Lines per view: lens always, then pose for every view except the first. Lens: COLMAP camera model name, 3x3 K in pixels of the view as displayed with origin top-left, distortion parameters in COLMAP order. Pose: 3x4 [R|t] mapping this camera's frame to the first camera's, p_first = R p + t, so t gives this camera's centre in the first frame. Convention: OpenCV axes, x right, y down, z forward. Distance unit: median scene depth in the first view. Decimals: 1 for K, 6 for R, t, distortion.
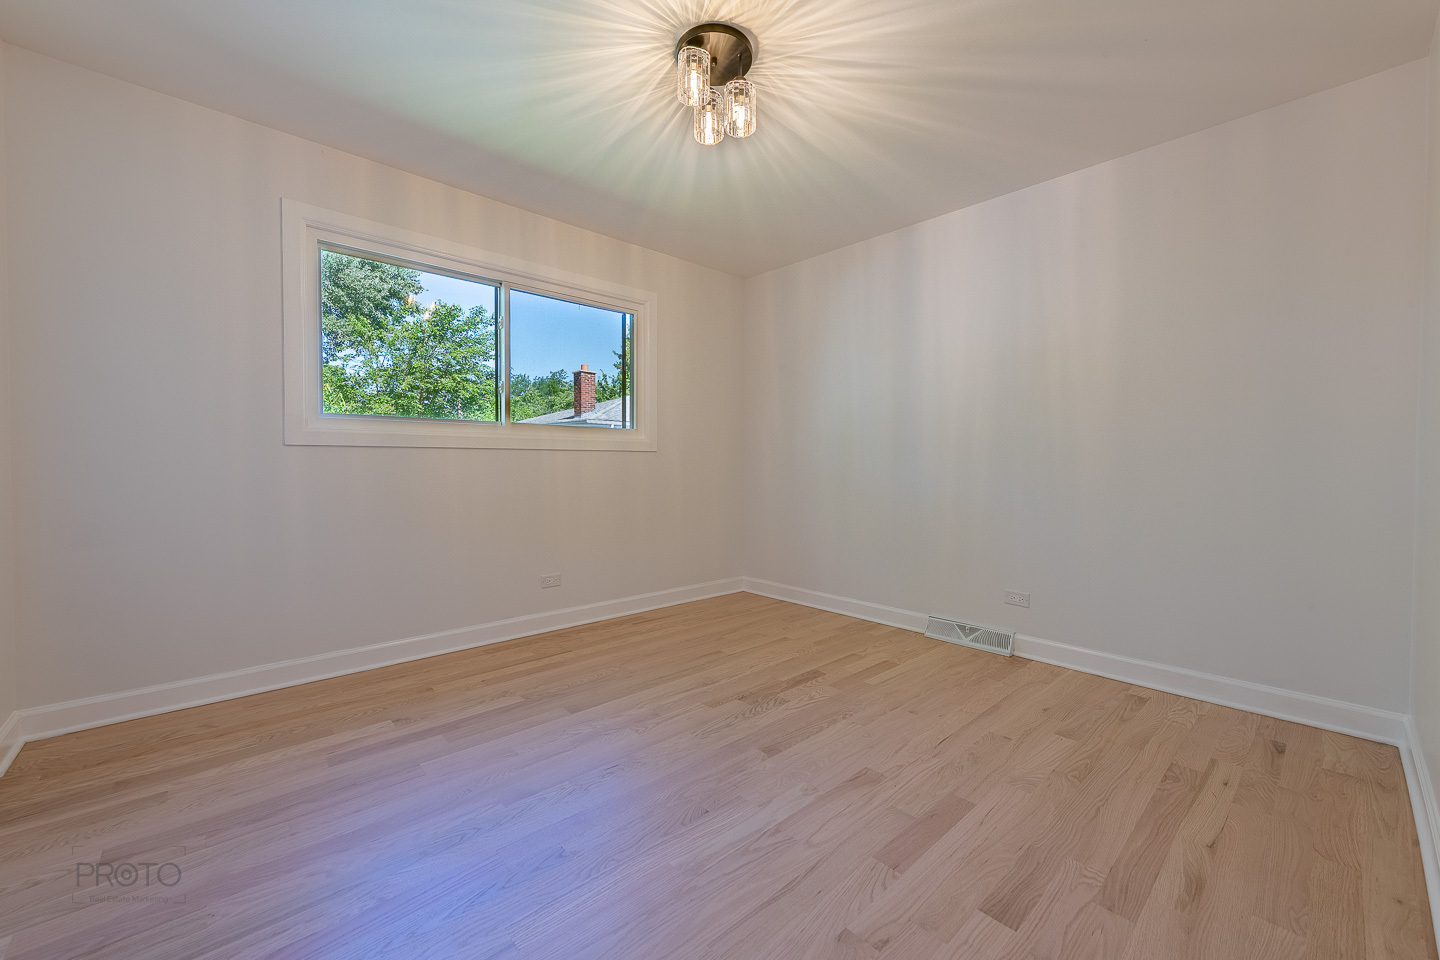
lens RADIAL K [[578.9, 0, 721.2], [0, 578.9, 472.8], [0, 0, 1]] dist [0.017510, -0.000045]
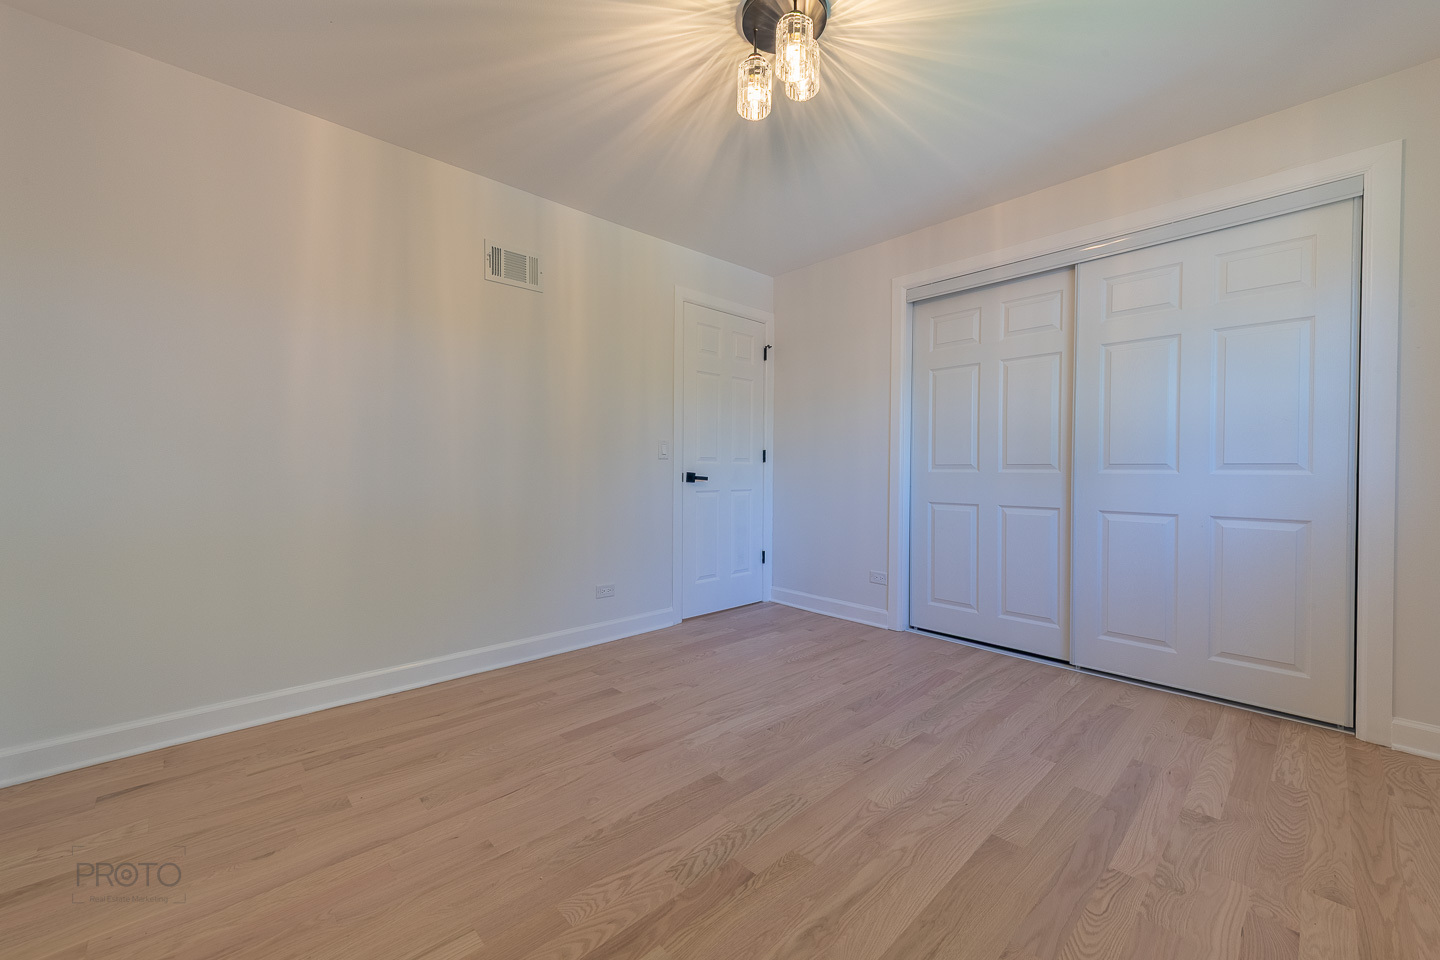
lens RADIAL K [[578.9, 0, 721.2], [0, 578.9, 472.8], [0, 0, 1]] dist [0.017510, -0.000045]
pose [[-0.999850, -0.010220, -0.013965, 0.093098], [-0.010572, 0.999621, 0.025401, -0.033855], [0.013700, 0.025544, -0.999580, 1.967499]]
